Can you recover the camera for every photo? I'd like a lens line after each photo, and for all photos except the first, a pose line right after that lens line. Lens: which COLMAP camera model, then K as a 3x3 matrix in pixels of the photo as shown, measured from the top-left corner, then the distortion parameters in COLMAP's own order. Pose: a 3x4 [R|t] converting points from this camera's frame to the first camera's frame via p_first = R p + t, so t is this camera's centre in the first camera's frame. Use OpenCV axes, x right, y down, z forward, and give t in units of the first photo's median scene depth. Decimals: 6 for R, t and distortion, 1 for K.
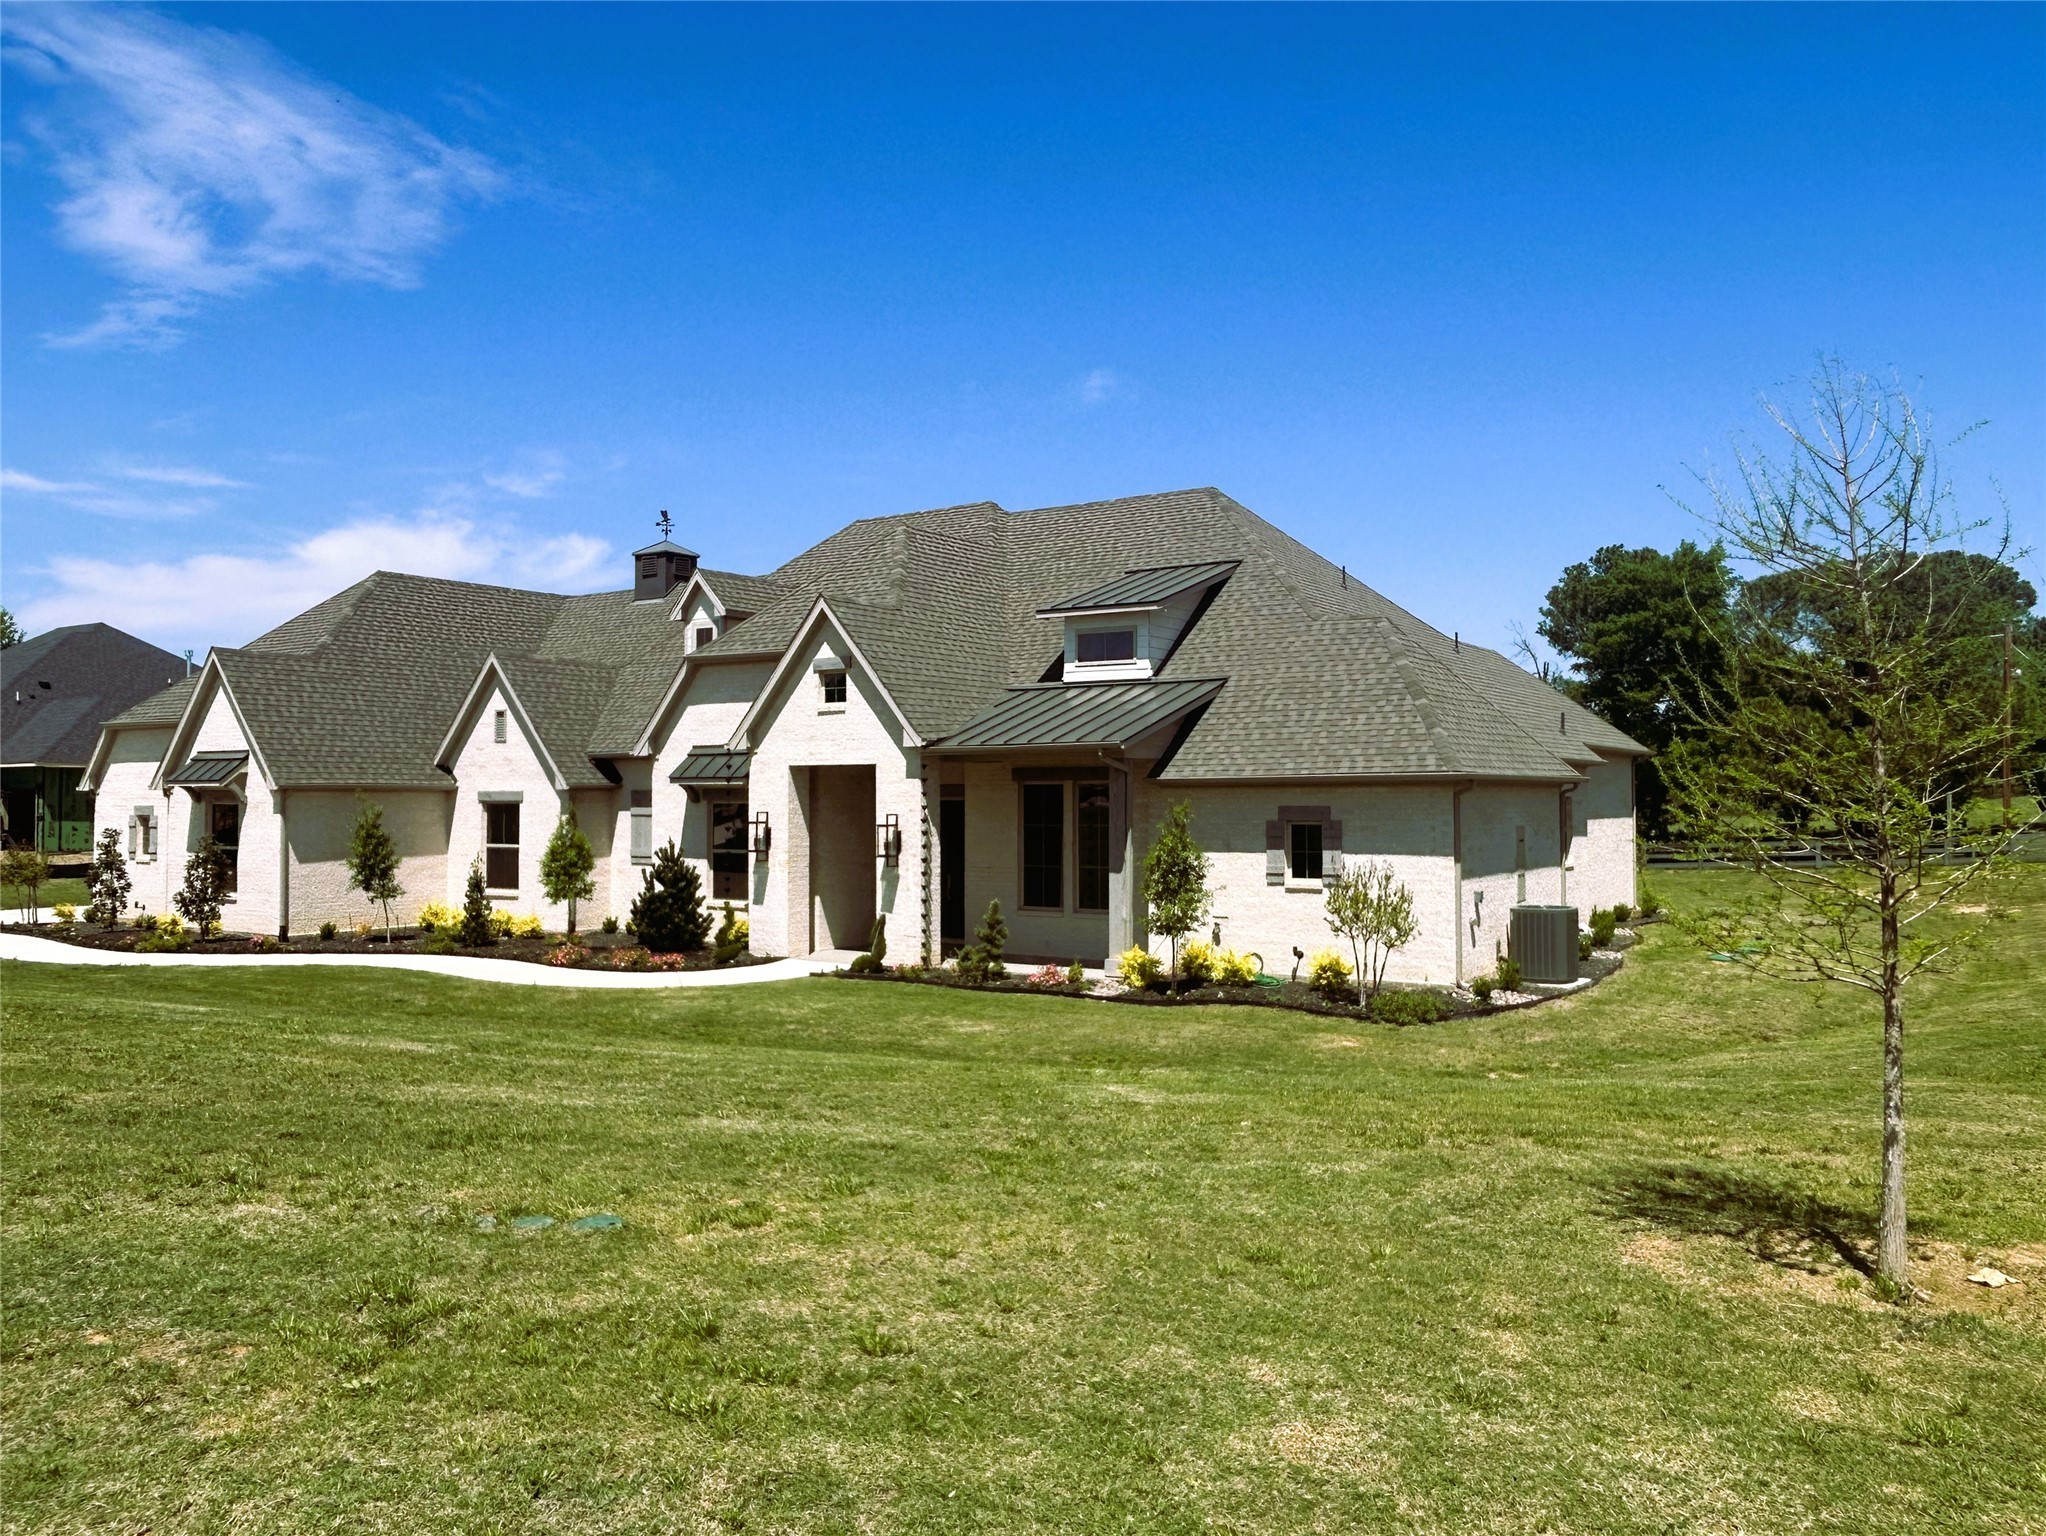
lens RADIAL K [[1508.1, 0, 1025.5], [0, 1508.1, 761.7], [0, 0, 1]] dist [-0.004347, -0.002015]
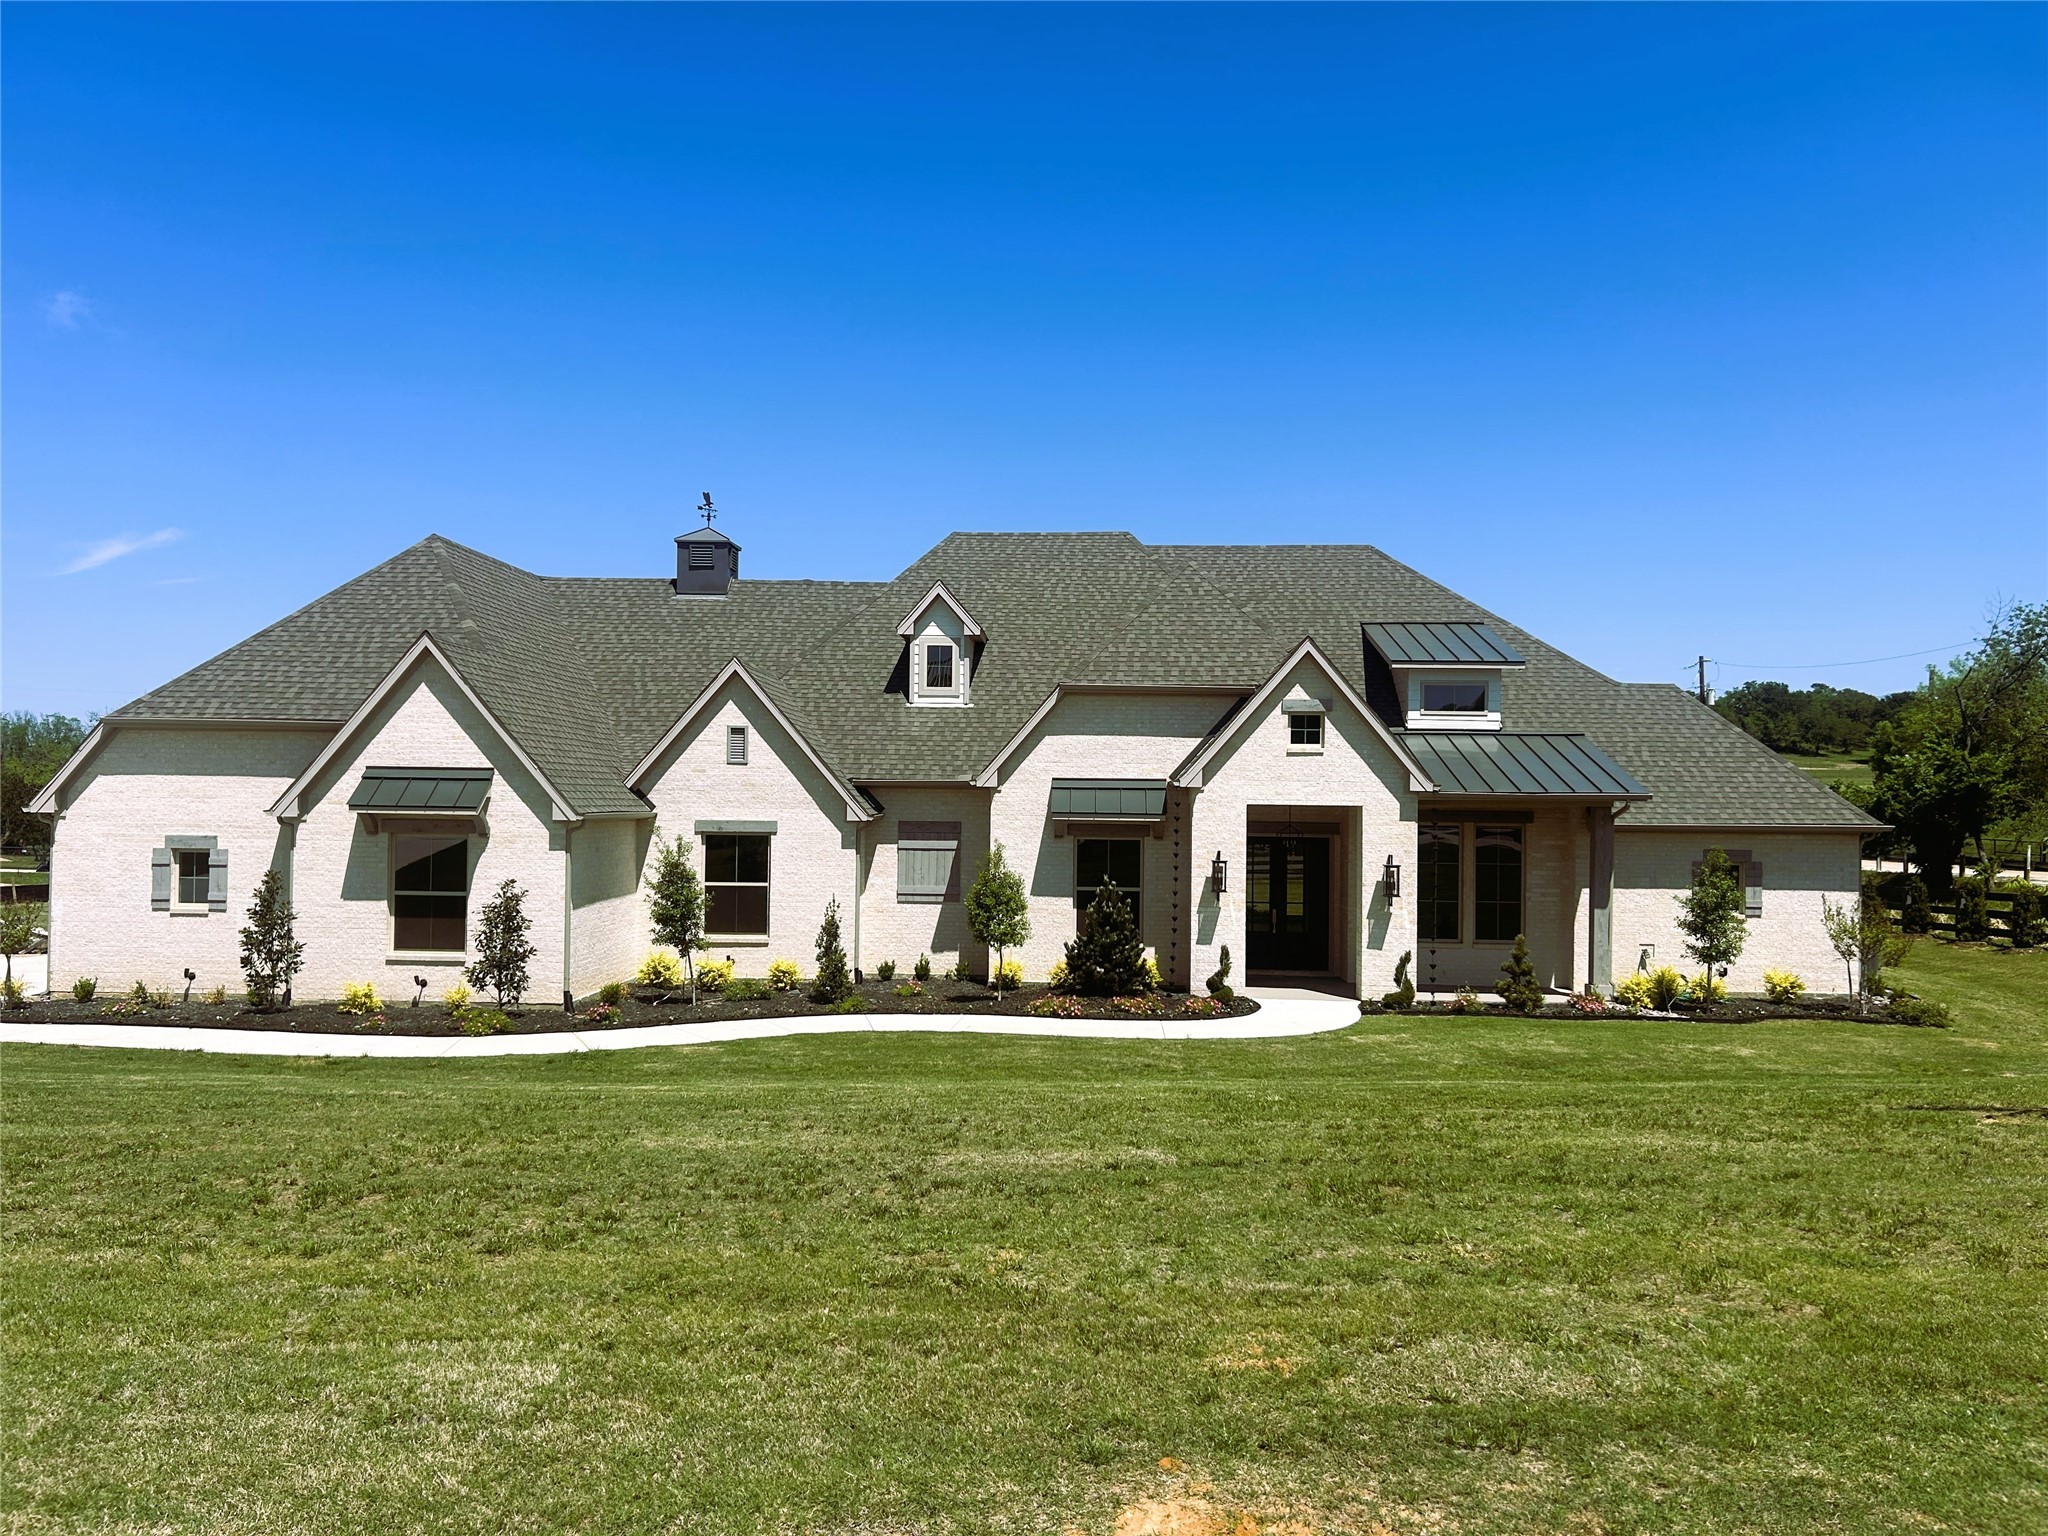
lens RADIAL K [[1542.8, 0, 1023.1], [0, 1542.8, 773.6], [0, 0, 1]] dist [0.044352, -0.001611]
pose [[0.856113, 0.022373, 0.516305, -0.812004], [-0.026944, 0.999636, 0.001361, -0.015257], [-0.516086, -0.015076, 0.856404, 0.202990]]
